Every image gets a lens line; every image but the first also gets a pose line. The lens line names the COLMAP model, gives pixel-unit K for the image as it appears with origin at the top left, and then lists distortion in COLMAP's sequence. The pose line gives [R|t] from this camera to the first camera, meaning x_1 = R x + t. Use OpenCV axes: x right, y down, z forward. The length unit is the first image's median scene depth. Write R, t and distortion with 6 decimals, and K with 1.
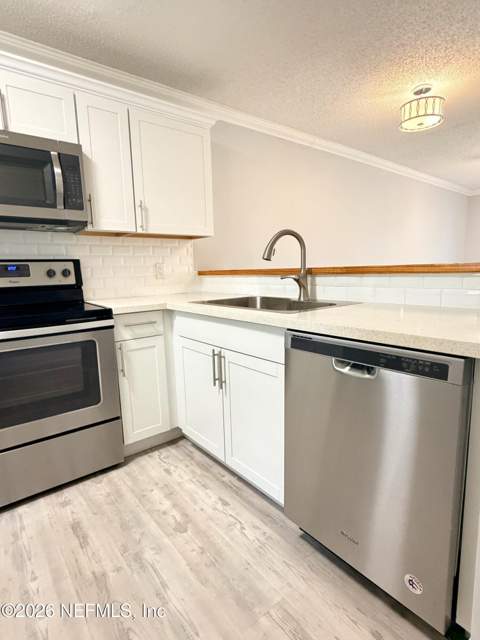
lens RADIAL K [[341.6, 0, 239.6], [0, 341.6, 322.0], [0, 0, 1]] dist [-0.002402, -0.000509]
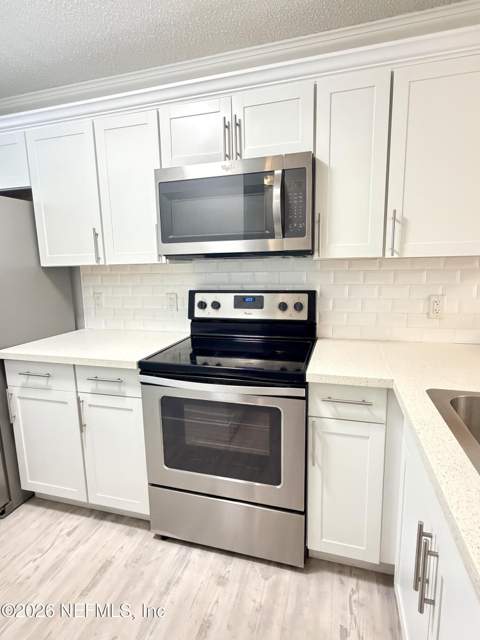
lens RADIAL K [[341.6, 0, 239.5], [0, 341.6, 319.4], [0, 0, 1]] dist [-0.002402, -0.000509]
pose [[0.568640, 0.145279, -0.809656, 0.111748], [-0.113266, 0.988733, 0.097861, -0.193489], [0.814751, 0.036059, 0.578688, 0.418270]]
